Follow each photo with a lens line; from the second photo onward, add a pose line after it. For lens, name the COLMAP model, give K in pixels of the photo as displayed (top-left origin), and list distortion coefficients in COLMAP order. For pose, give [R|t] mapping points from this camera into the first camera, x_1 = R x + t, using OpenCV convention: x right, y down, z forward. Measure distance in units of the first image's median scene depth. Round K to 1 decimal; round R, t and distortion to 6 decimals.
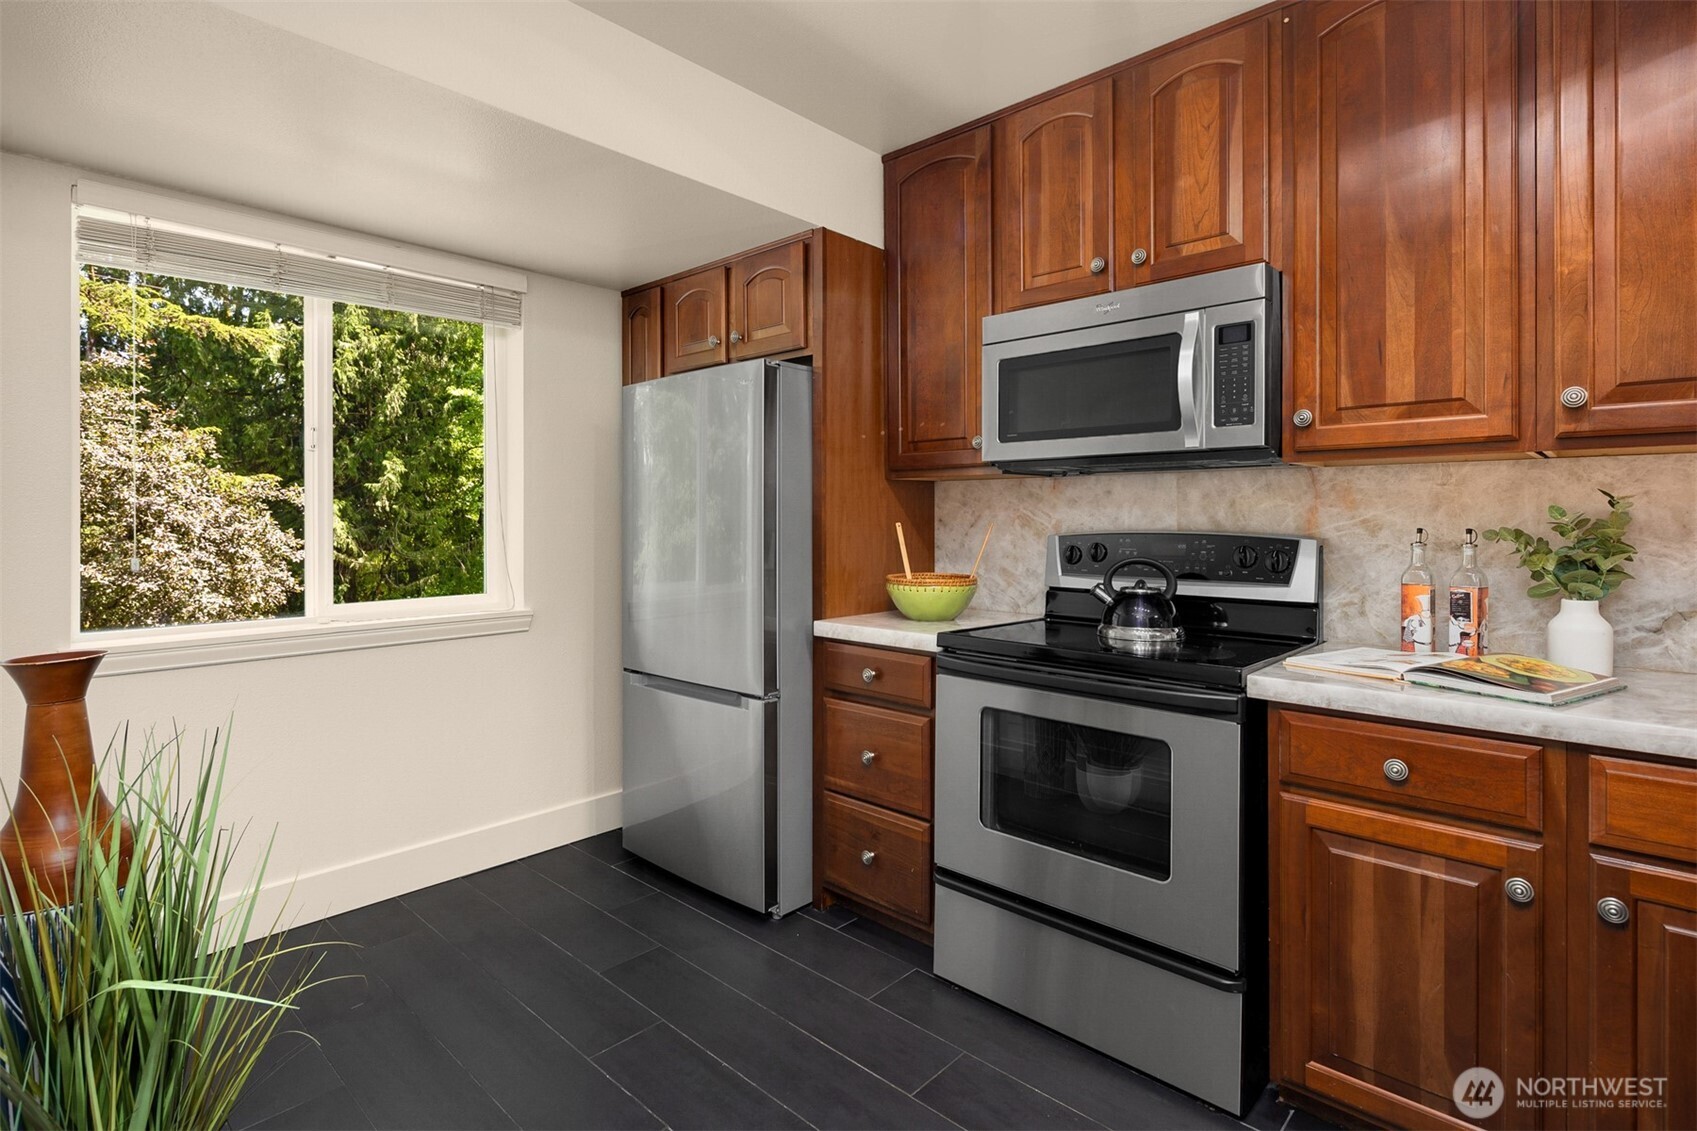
lens RADIAL K [[832.1, 0, 844.4], [0, 832.1, 513.6], [0, 0, 1]] dist [0.000858, -0.005158]
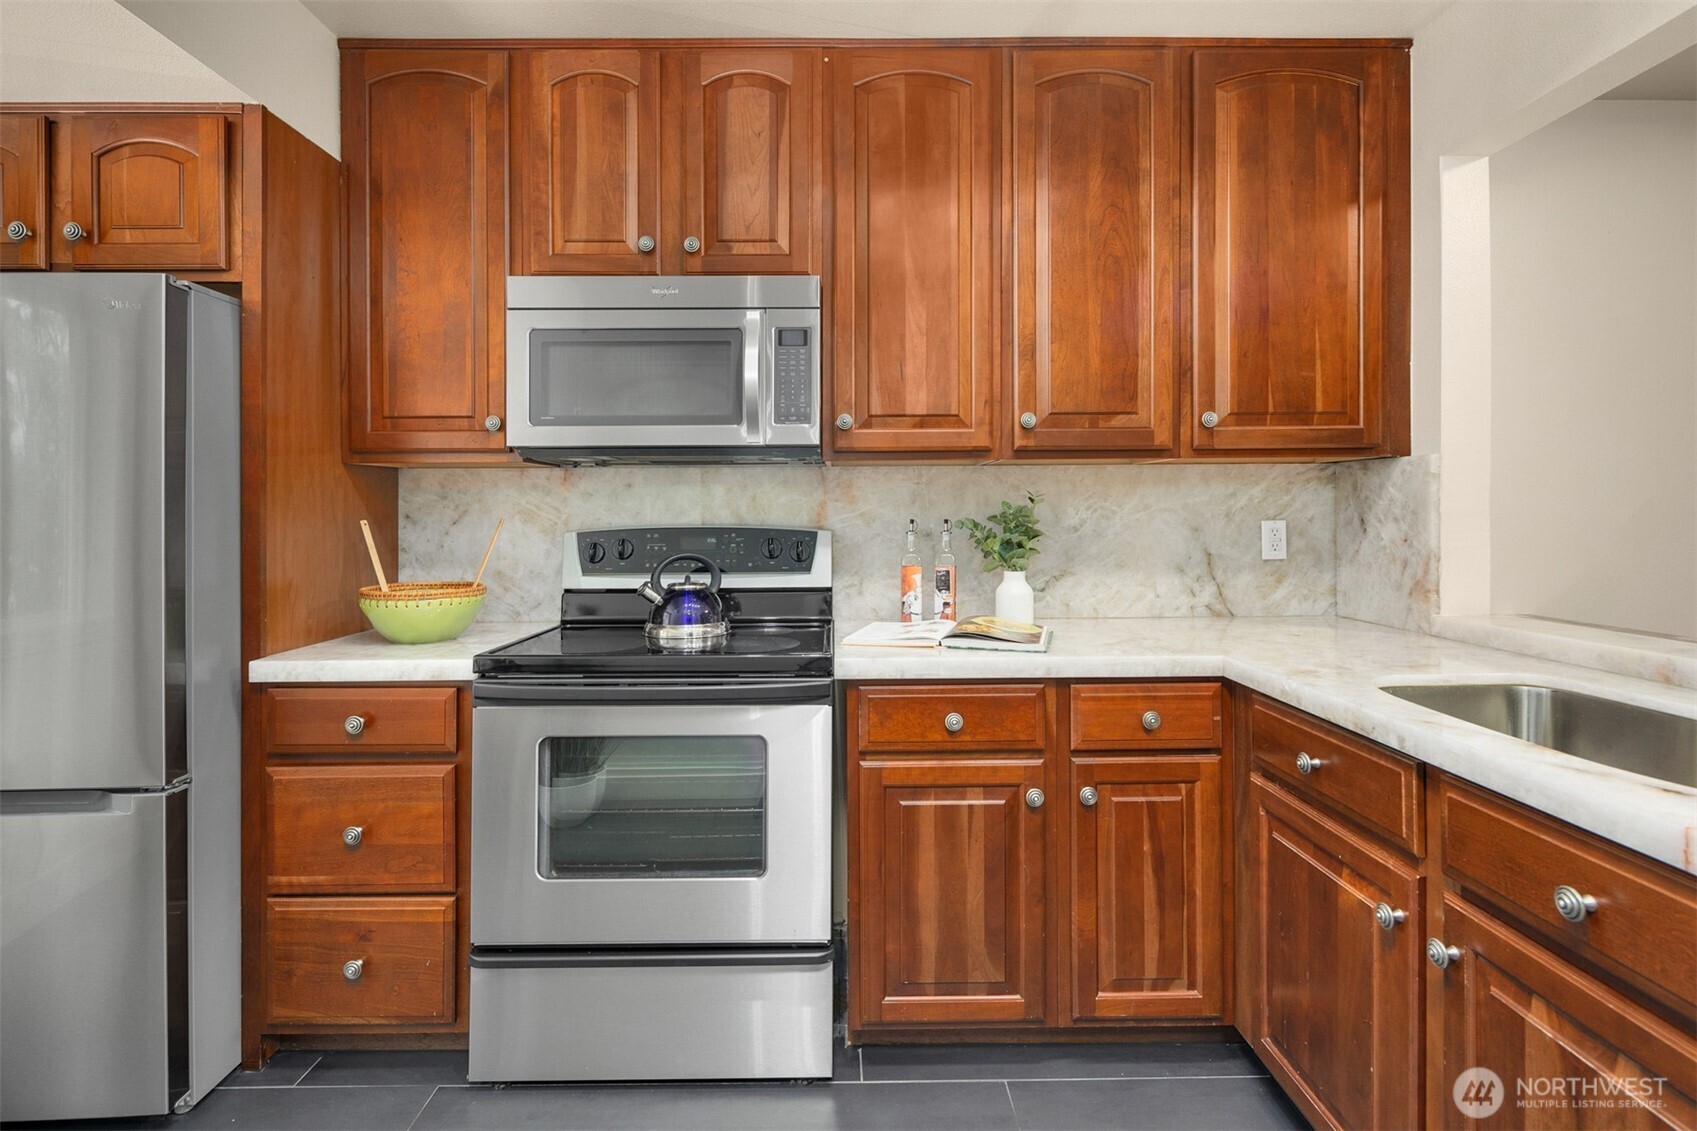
lens RADIAL K [[823.6, 0, 845.6], [0, 823.6, 505.6], [0, 0, 1]] dist [-0.000872, -0.000747]
pose [[0.719273, 0.000420, 0.694727, -0.184694], [0.001782, 0.999995, -0.002450, 0.000212], [-0.694725, 0.003000, 0.719269, 0.177050]]
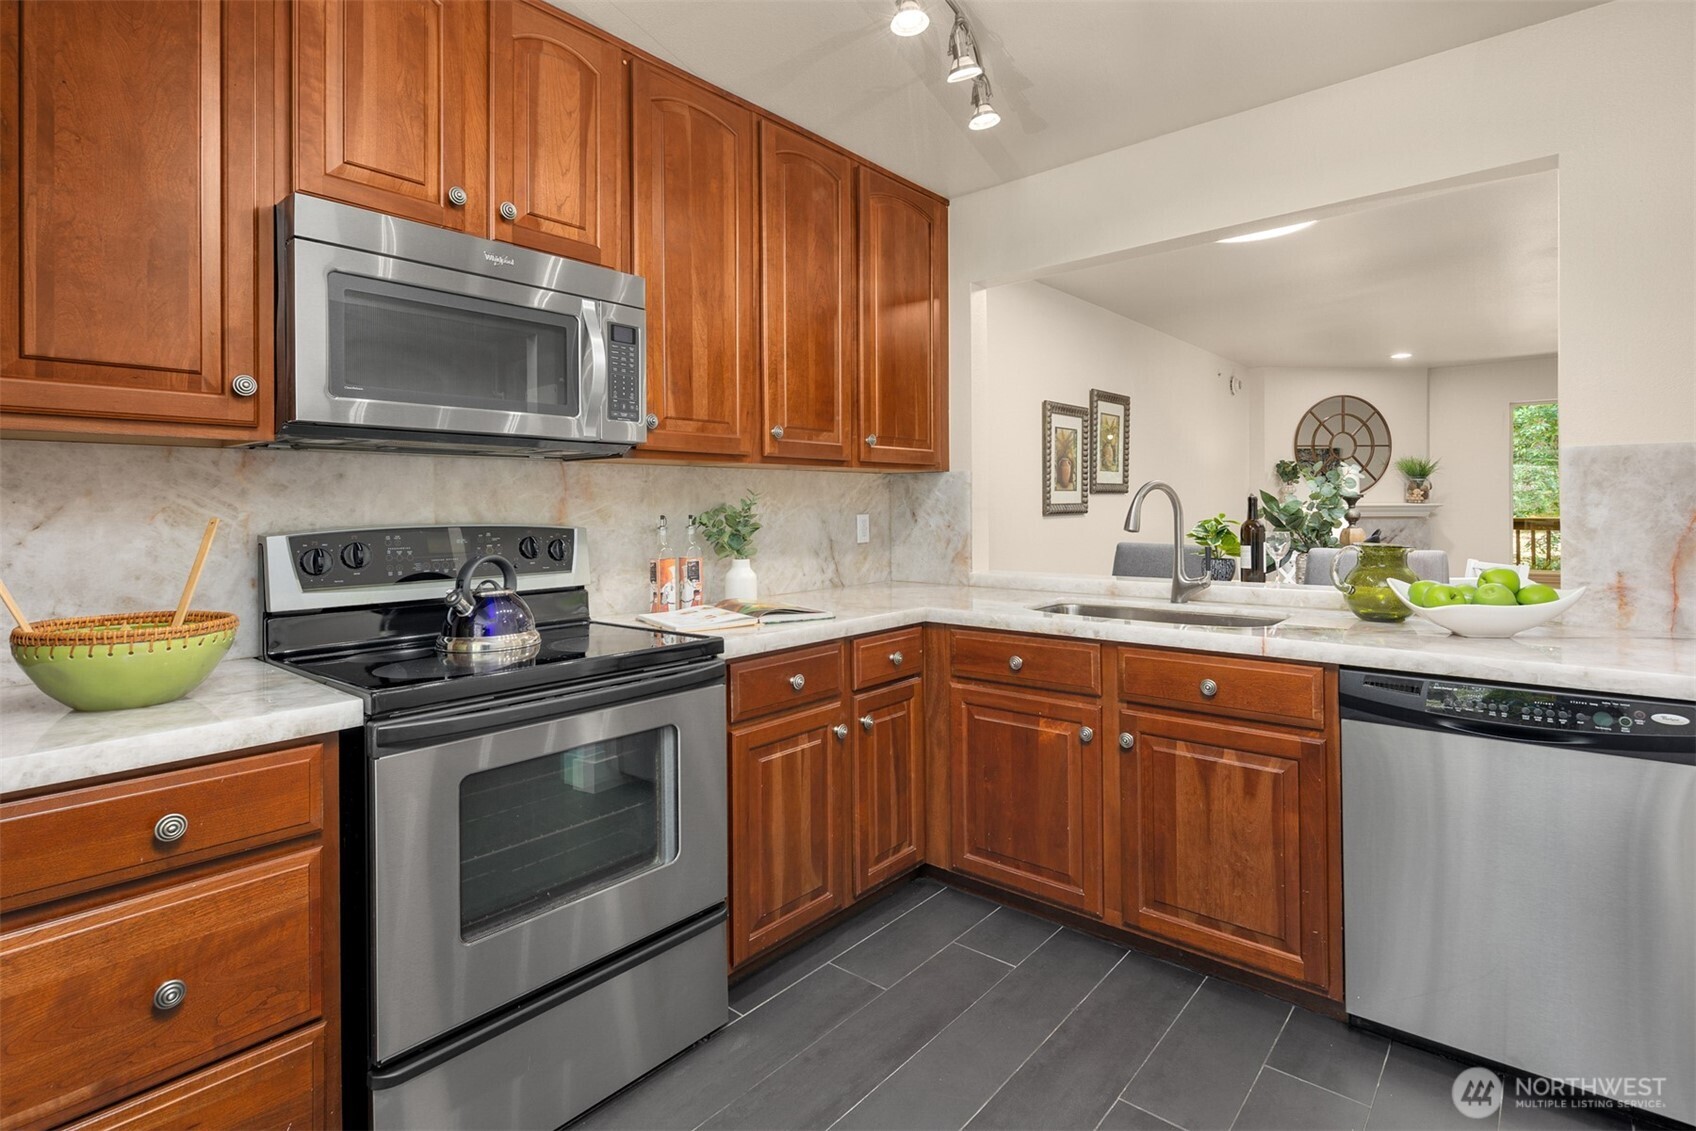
lens RADIAL K [[826.6, 0, 844.5], [0, 826.6, 505.7], [0, 0, 1]] dist [-0.001994, -0.000667]
pose [[-0.042108, 0.001372, 0.999112, -0.524497], [0.002892, 0.999995, -0.001251, 0.004225], [-0.999109, 0.002837, -0.042112, 0.672353]]
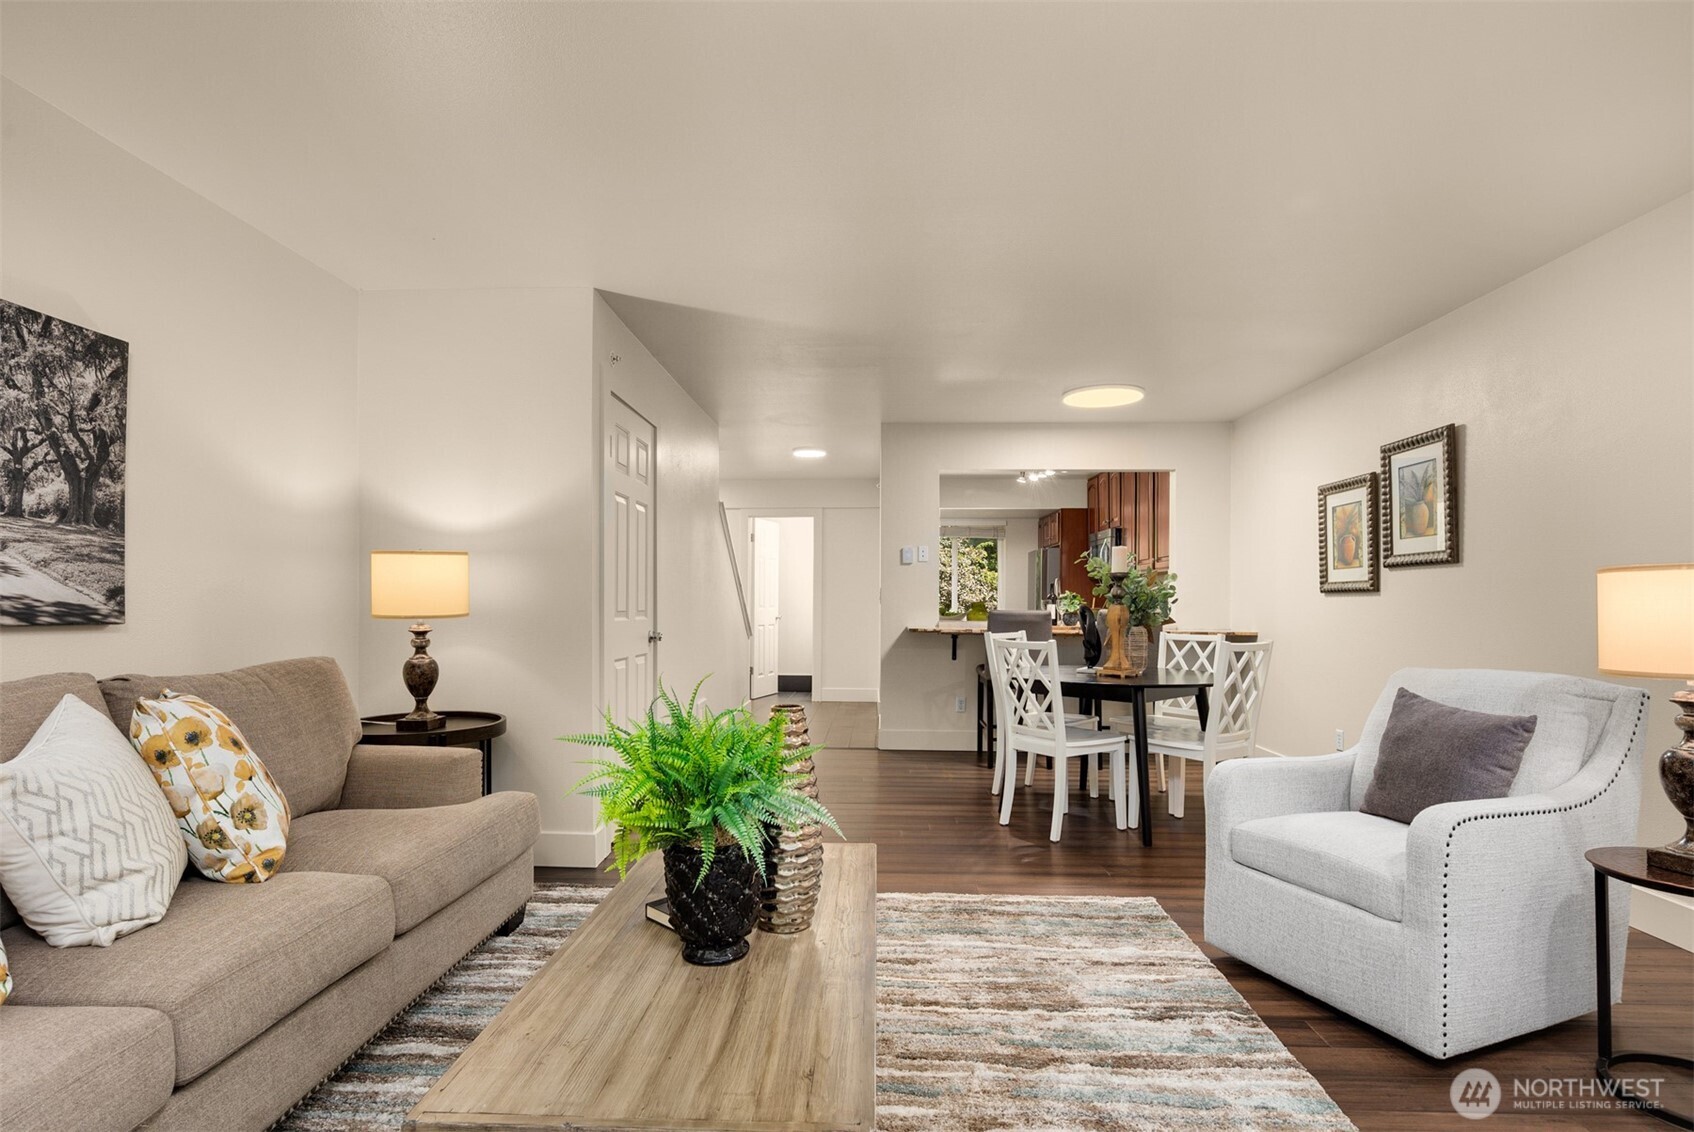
lens RADIAL K [[827.2, 0, 838.4], [0, 827.2, 607.9], [0, 0, 1]] dist [0.001928, -0.000140]
pose [[0.651799, 0.010949, -0.758313, 2.363851], [-0.001378, 0.999911, 0.013252, 0.038387], [0.758391, -0.007593, 0.651756, -2.340161]]
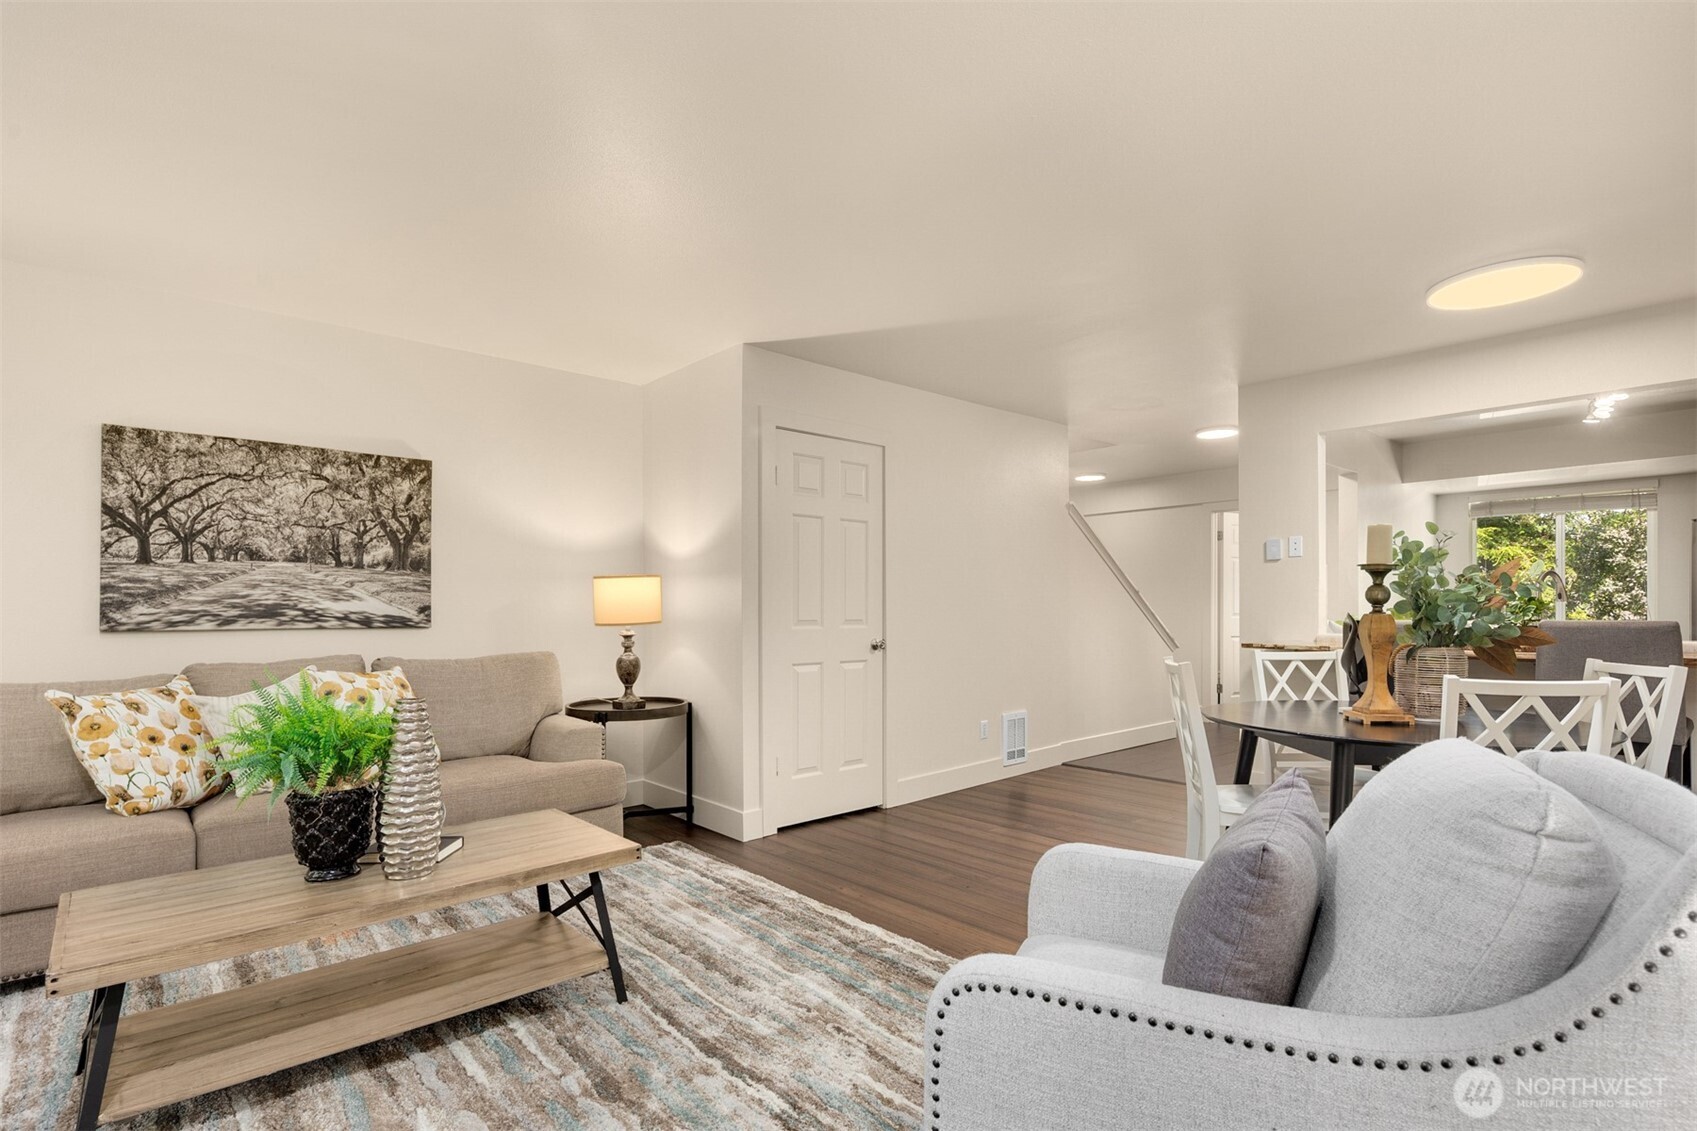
lens RADIAL K [[818.3, 0, 840.4], [0, 818.3, 613.7], [0, 0, 1]] dist [0.001962, 0.000367]
pose [[-0.092933, 0.006951, -0.995648, 2.646225], [0.009537, 0.999936, 0.006090, 0.041986], [0.995627, -0.008930, -0.092993, -1.280574]]
